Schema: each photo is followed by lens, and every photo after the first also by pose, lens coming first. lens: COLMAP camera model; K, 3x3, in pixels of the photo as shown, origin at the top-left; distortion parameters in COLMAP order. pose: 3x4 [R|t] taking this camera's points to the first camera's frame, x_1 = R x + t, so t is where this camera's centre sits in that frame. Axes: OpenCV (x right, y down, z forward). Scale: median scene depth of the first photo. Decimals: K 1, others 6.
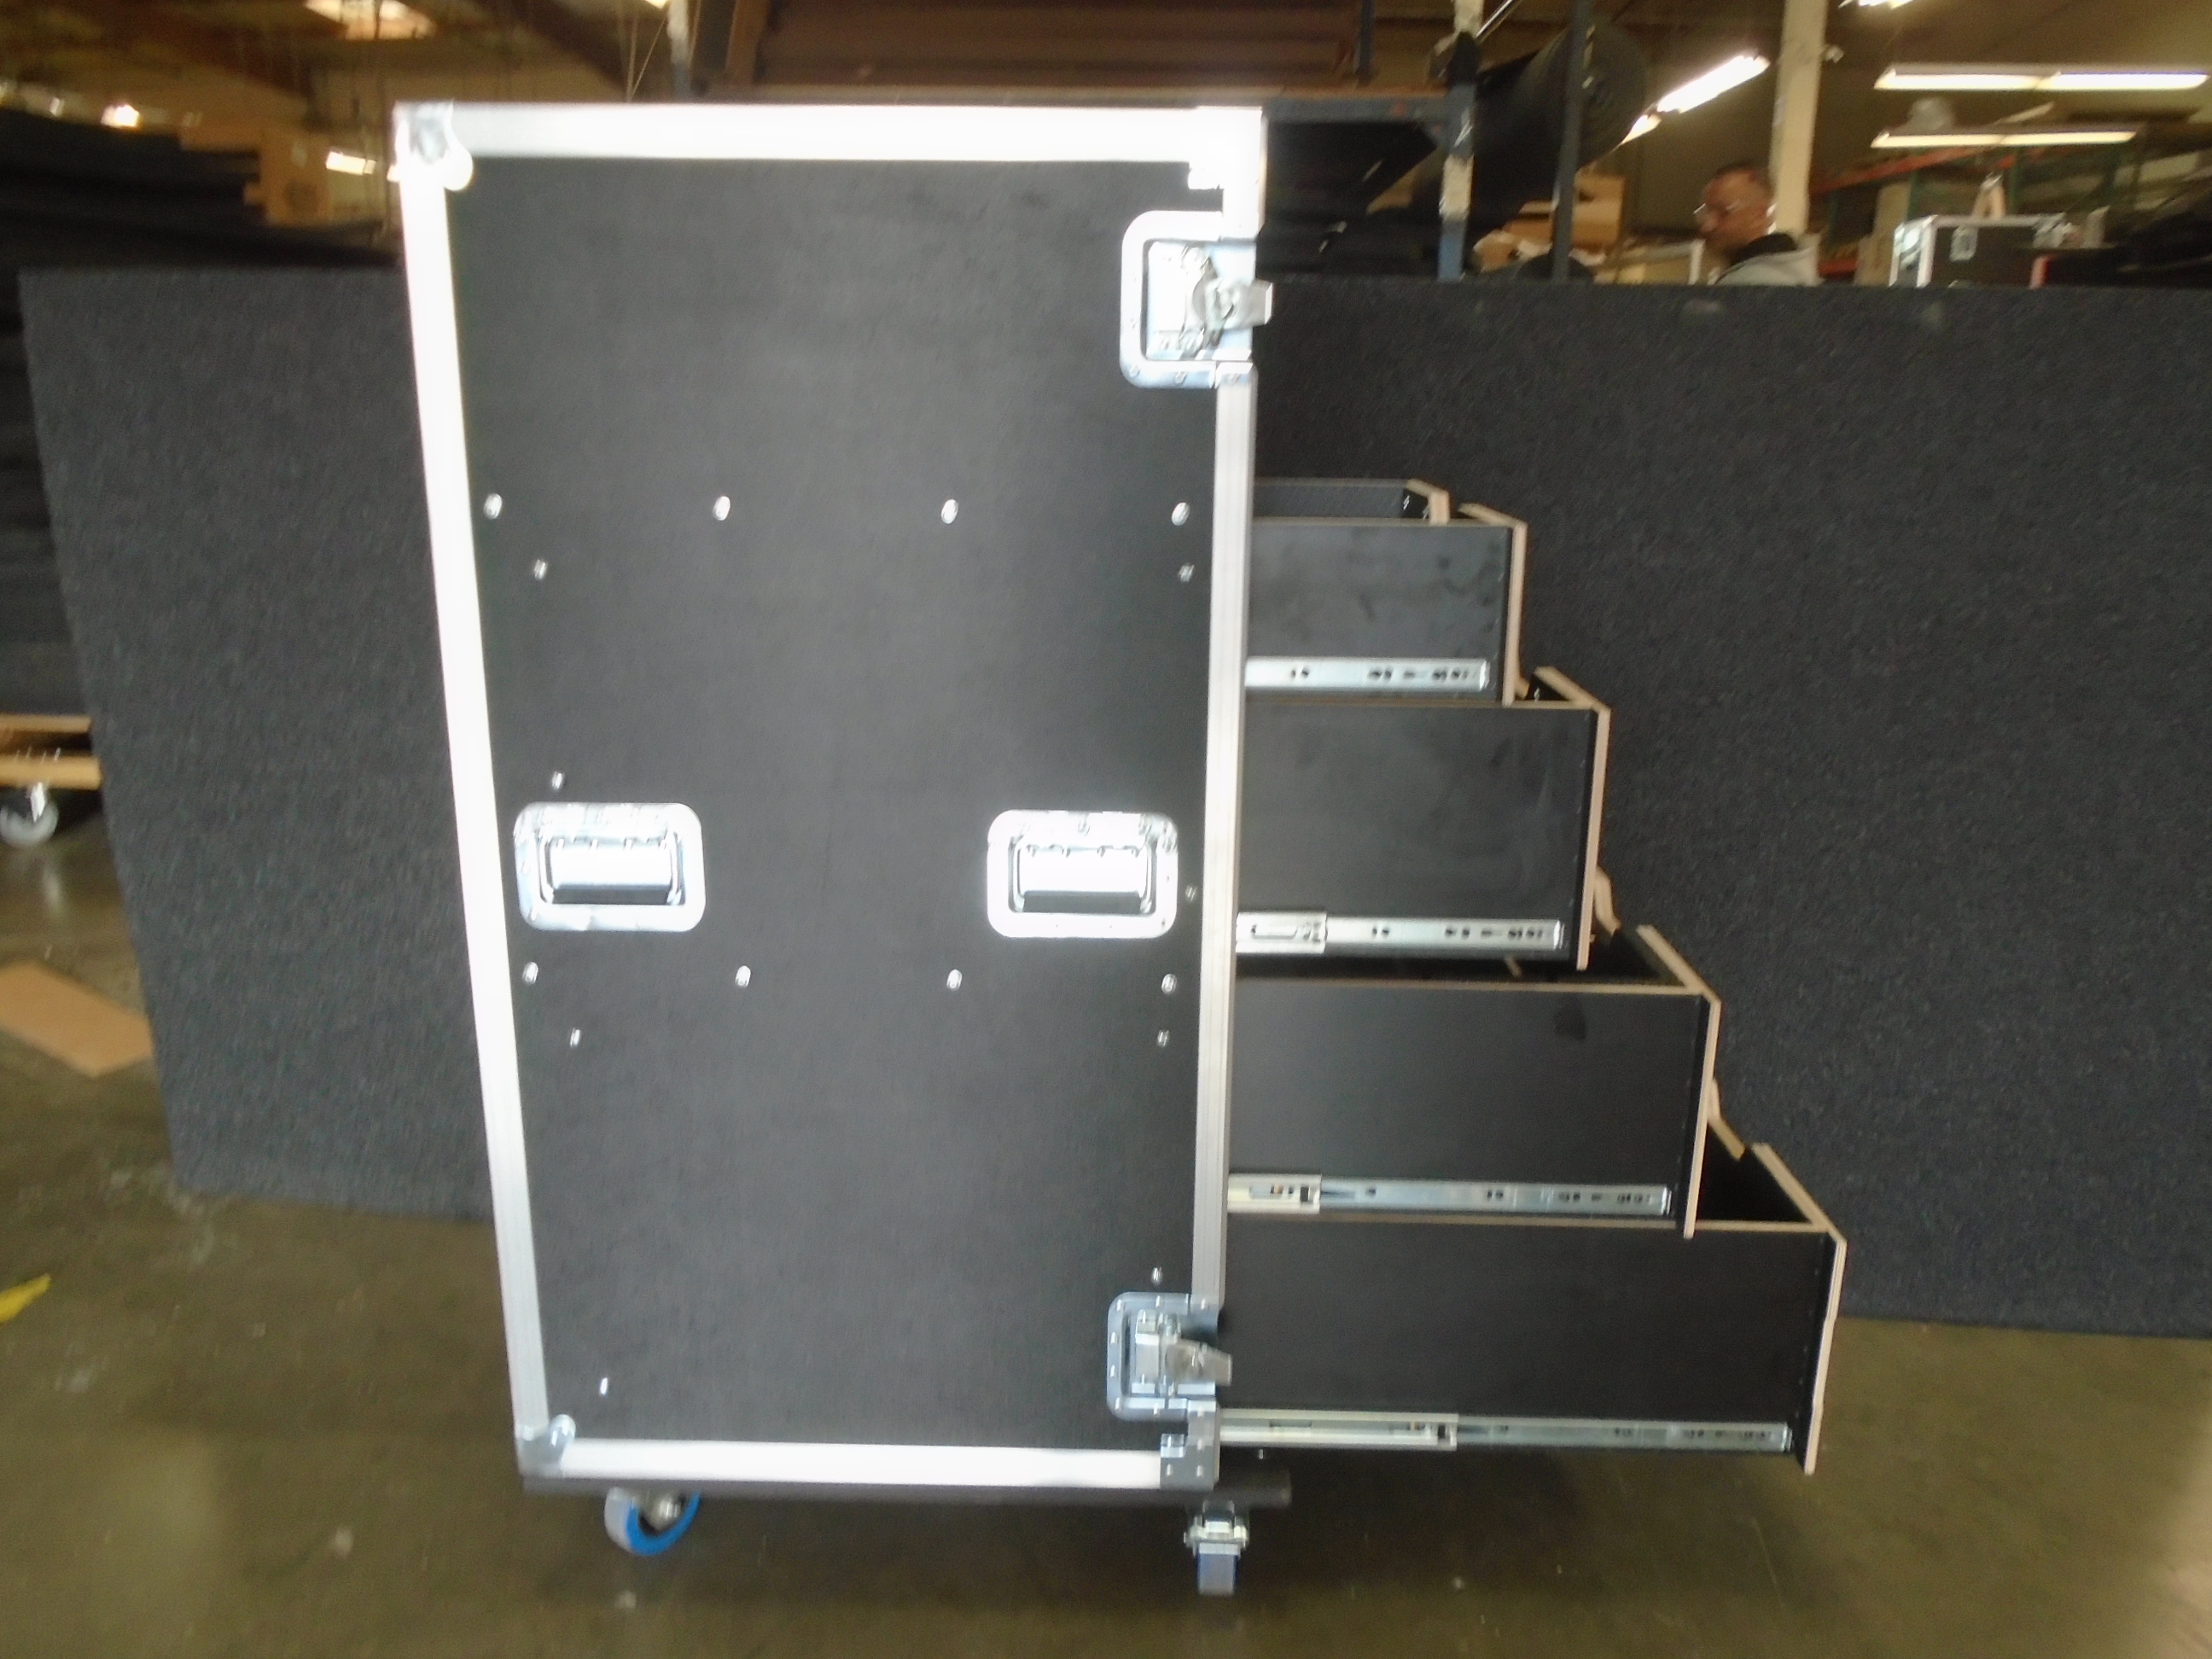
lens RADIAL K [[1702.4, 0, 1085.4], [0, 1702.4, 820.2], [0, 0, 1]] dist [-0.010972, 0.005169]
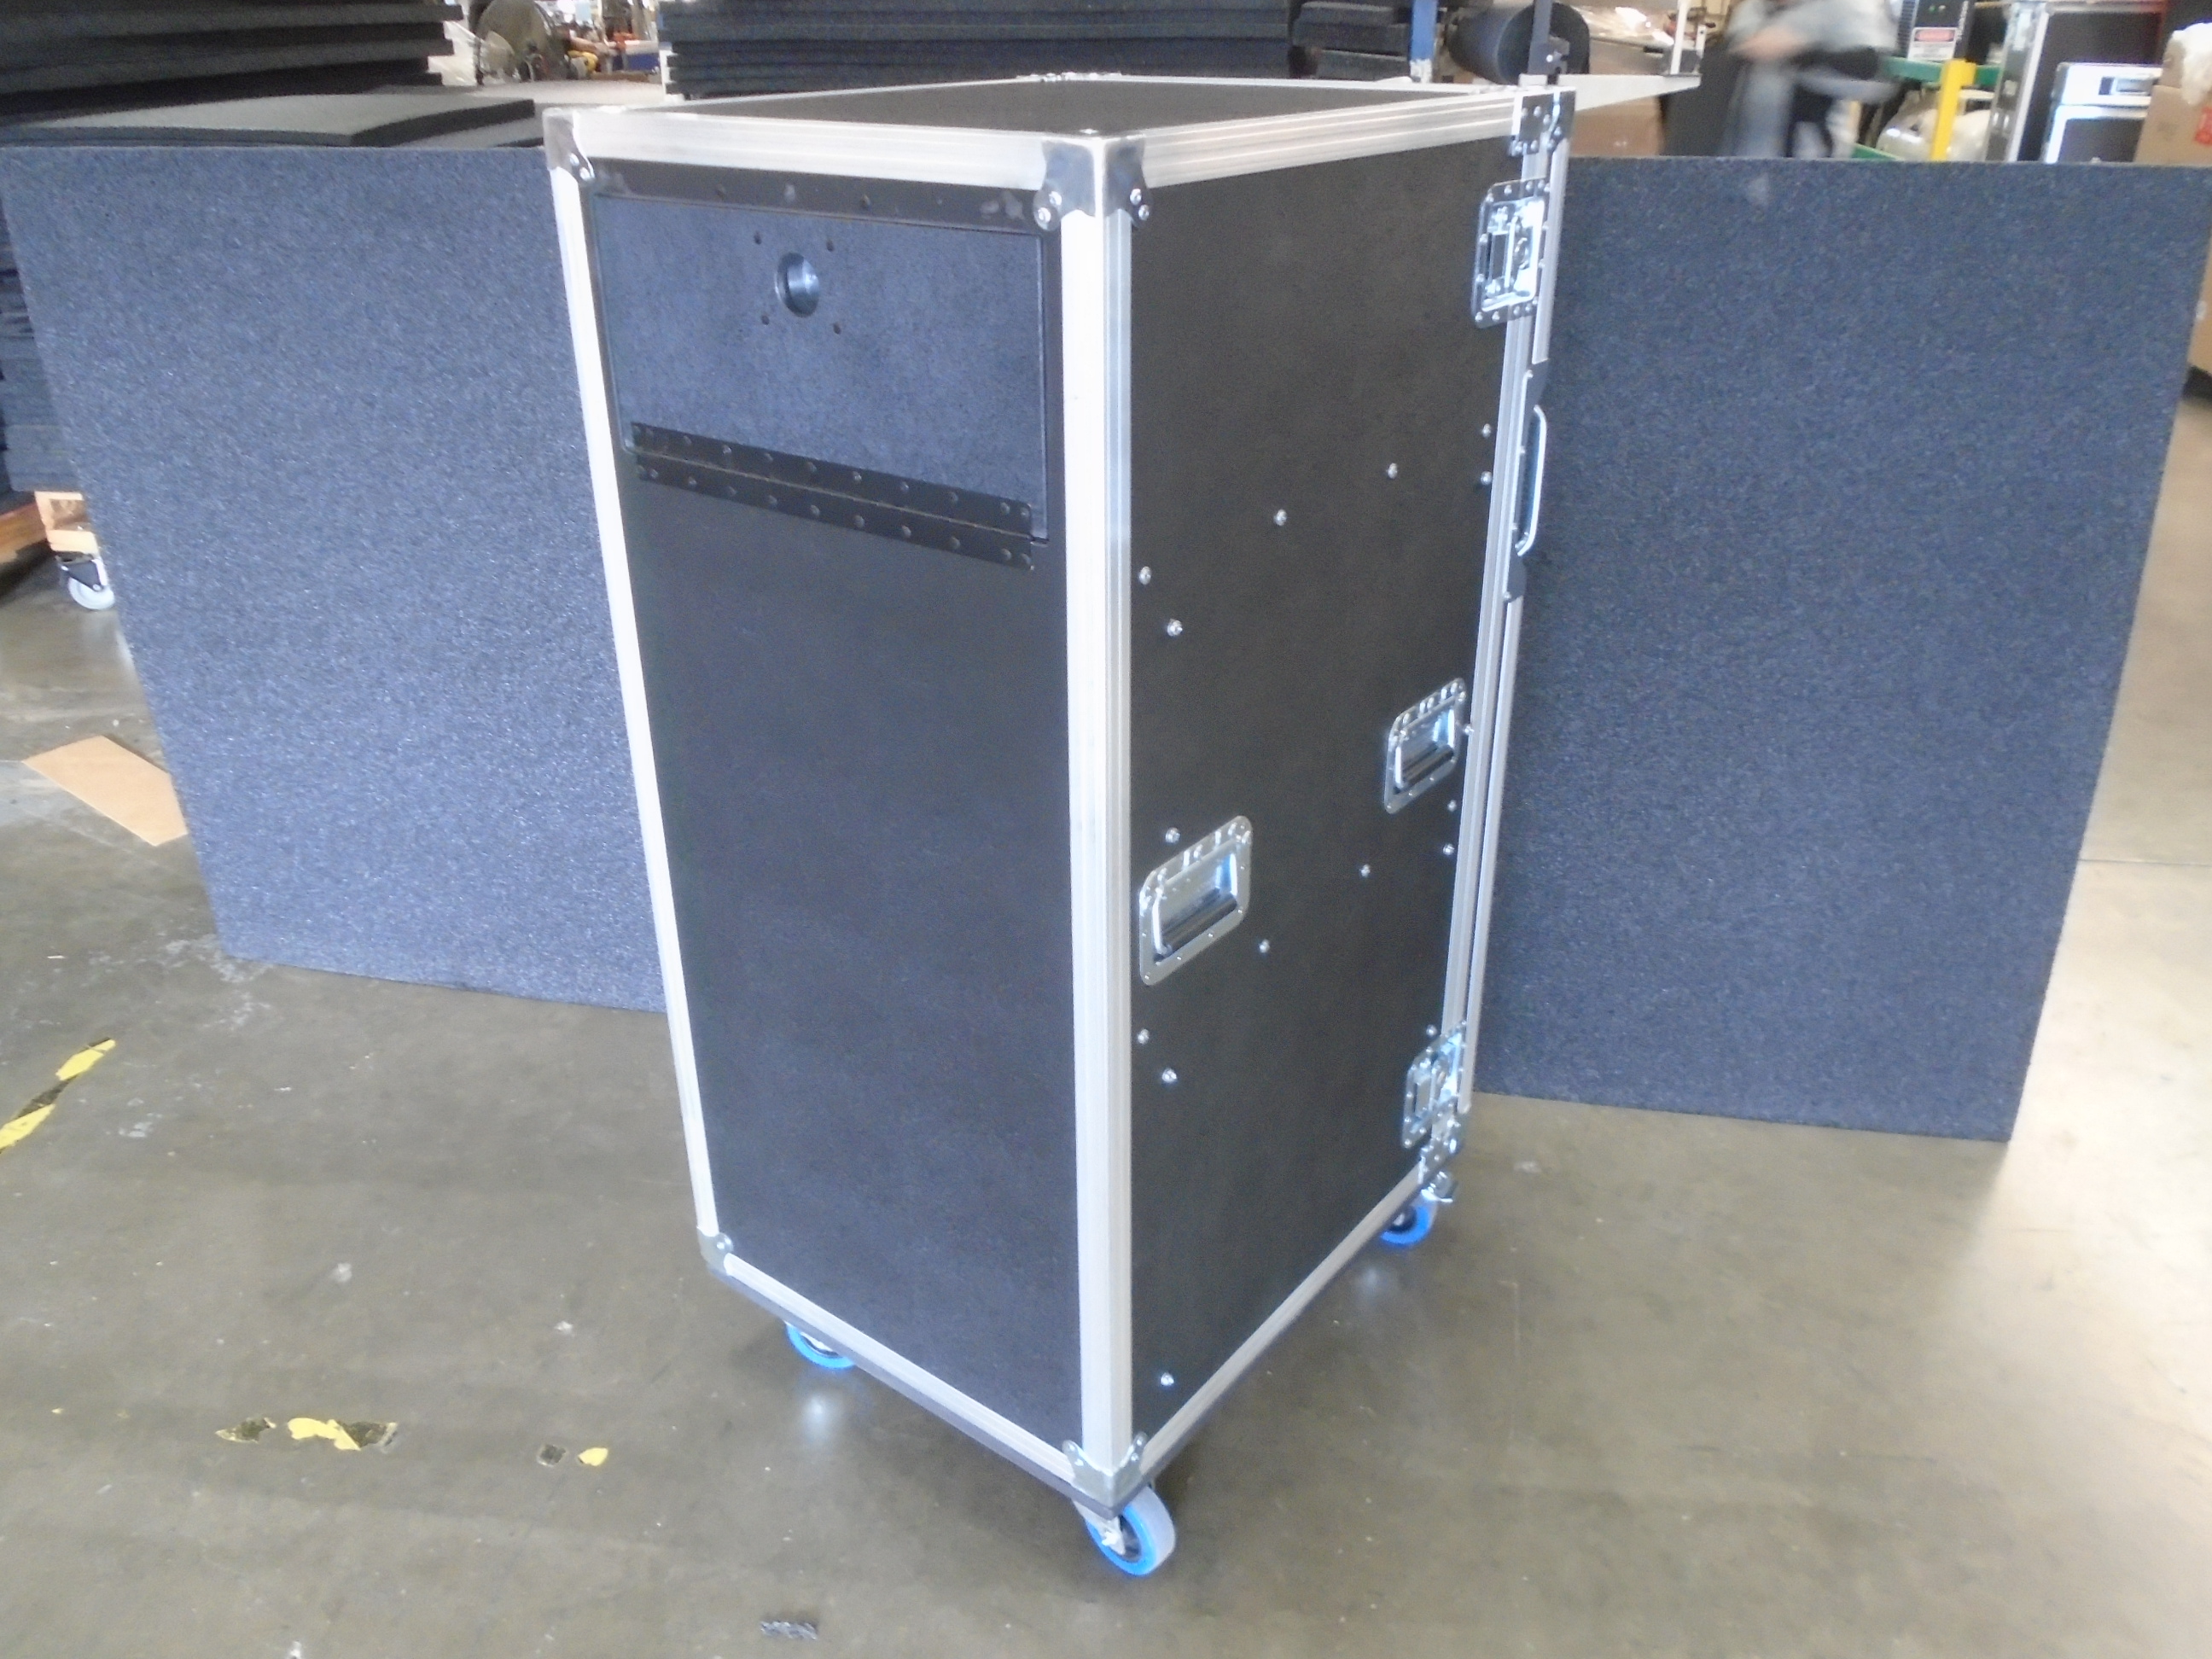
lens RADIAL K [[1702.4, 0, 1086.3], [0, 1702.4, 810.7], [0, 0, 1]] dist [-0.010972, 0.005169]
pose [[0.998077, 0.009269, -0.061295, 0.148755], [0.001680, 0.984350, 0.176218, -0.102832], [0.061969, -0.175982, 0.982441, -0.098736]]
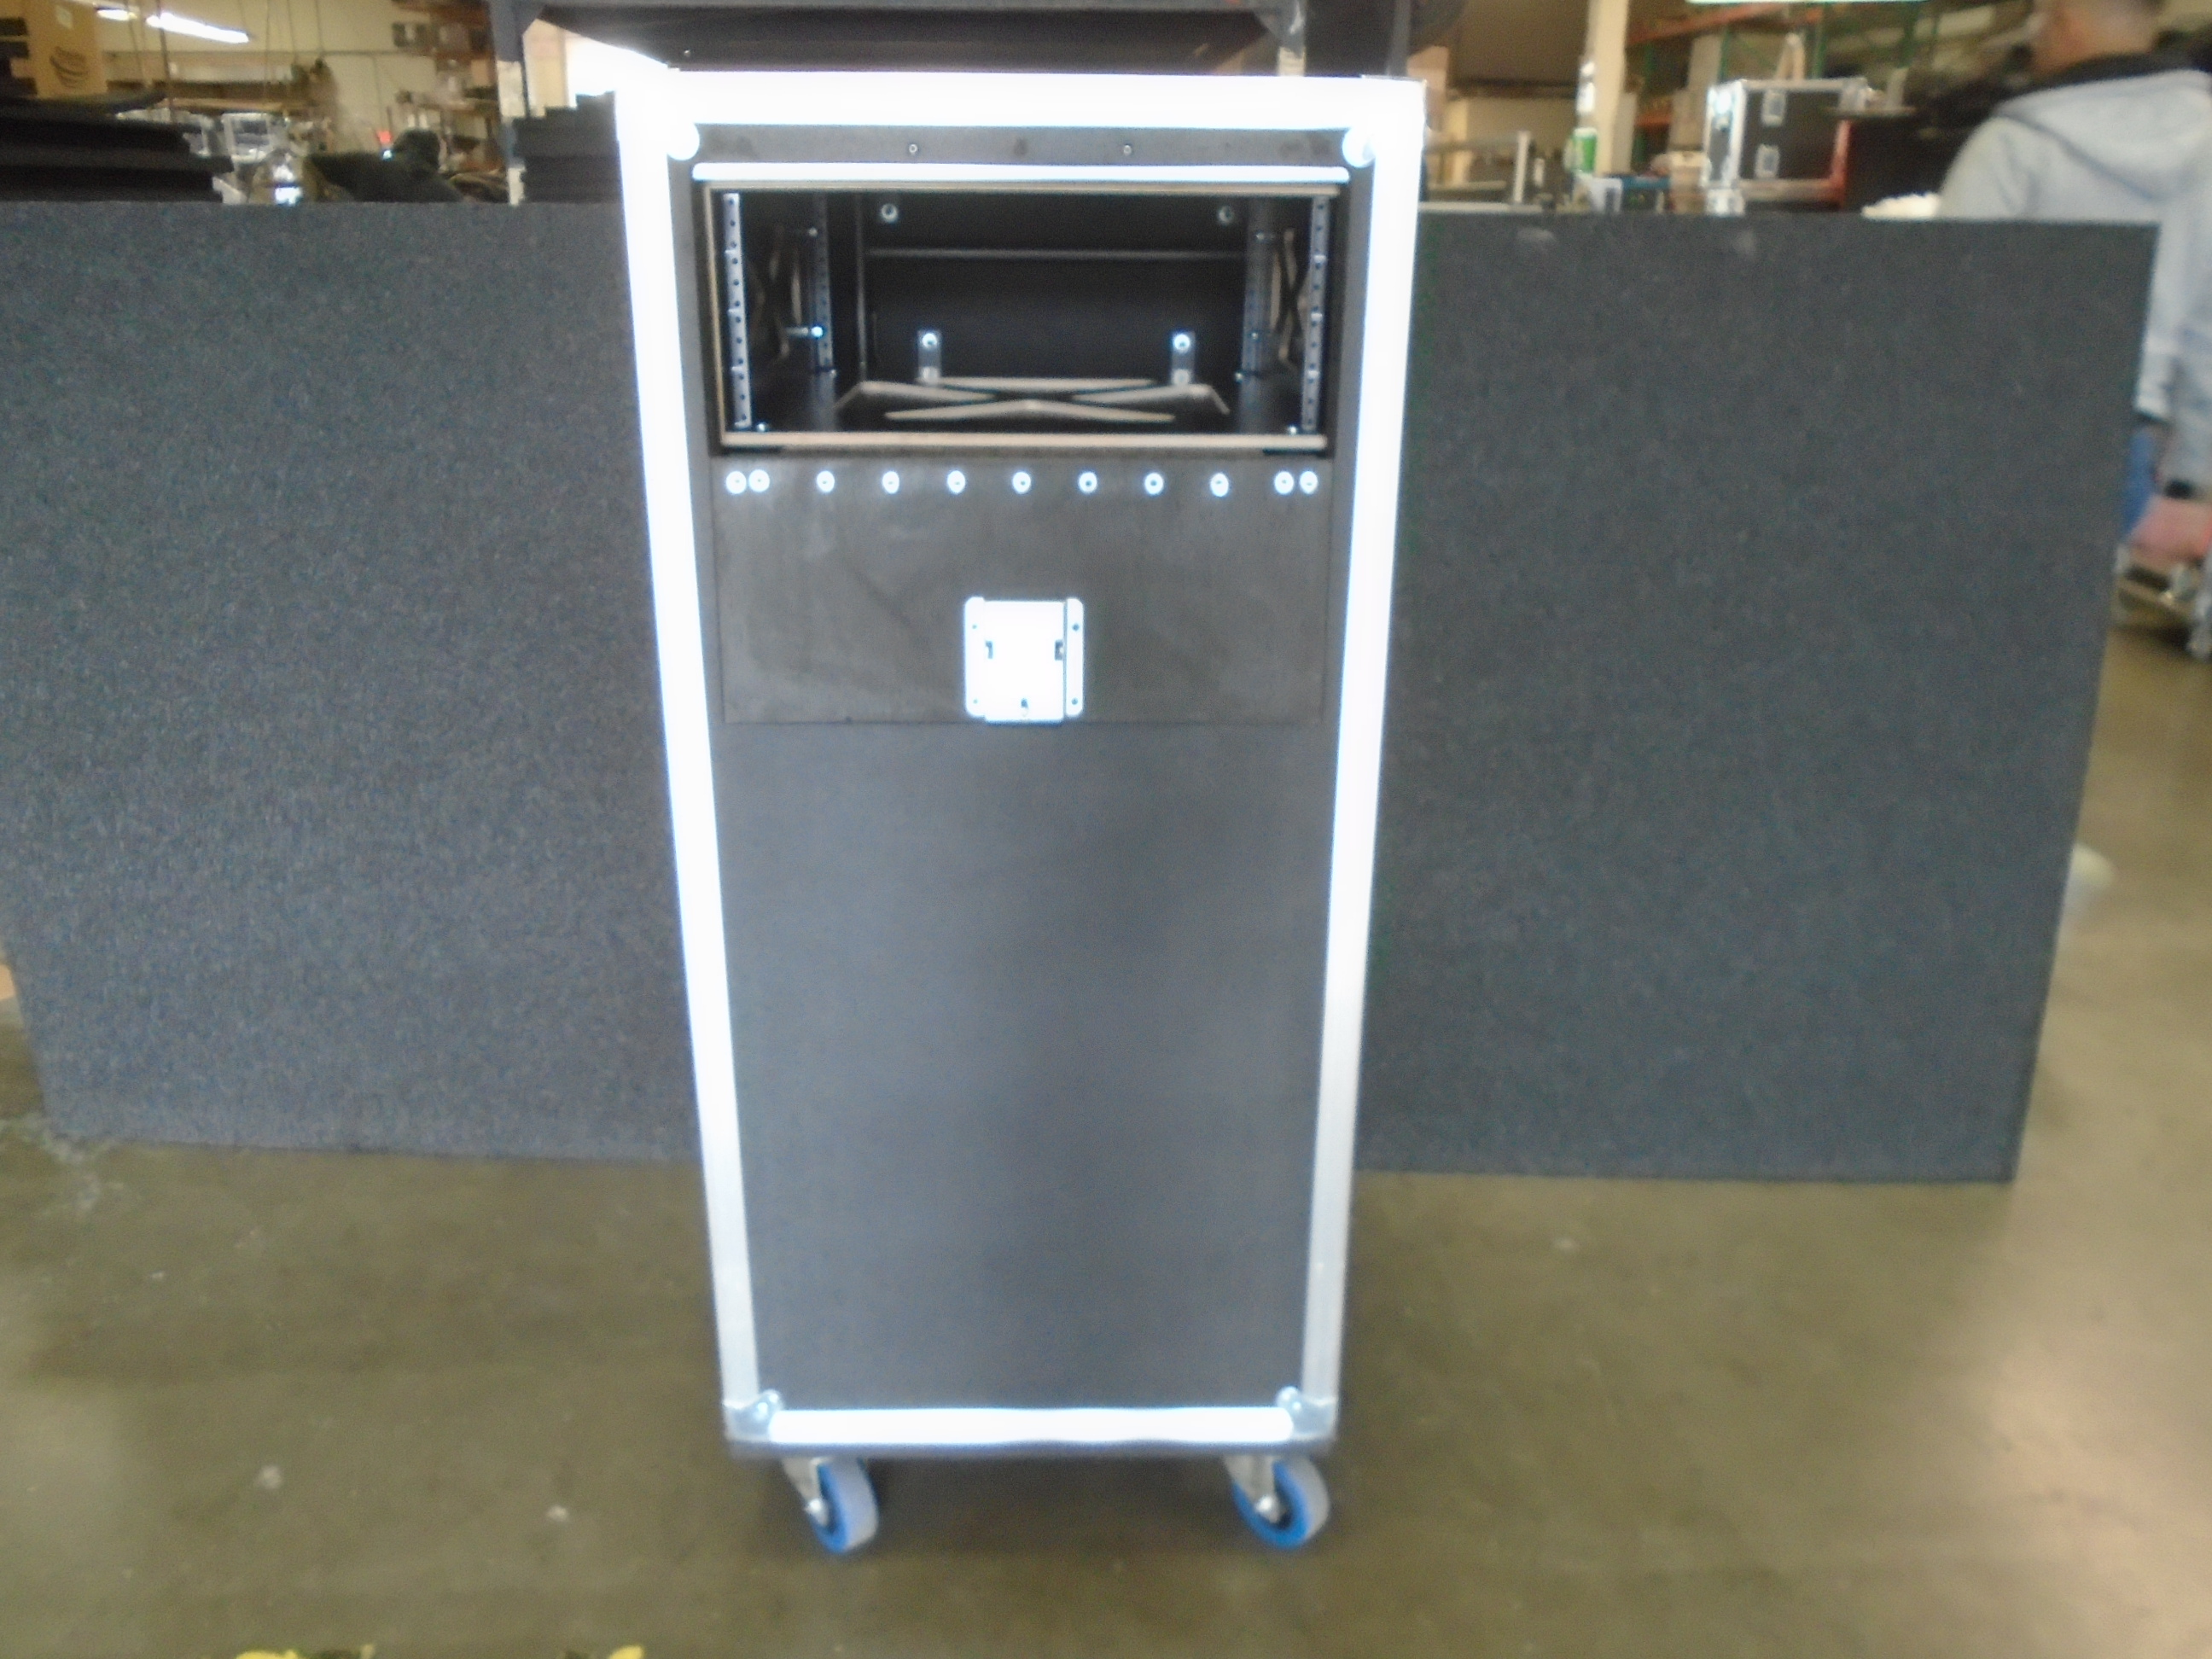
lens RADIAL K [[1702.4, 0, 1083.0], [0, 1702.4, 816.8], [0, 0, 1]] dist [-0.010972, 0.005169]
pose [[0.995206, -0.038683, 0.089828, -0.020350], [0.031742, 0.996490, 0.077457, -0.034048], [-0.092509, -0.074234, 0.992941, -0.036010]]
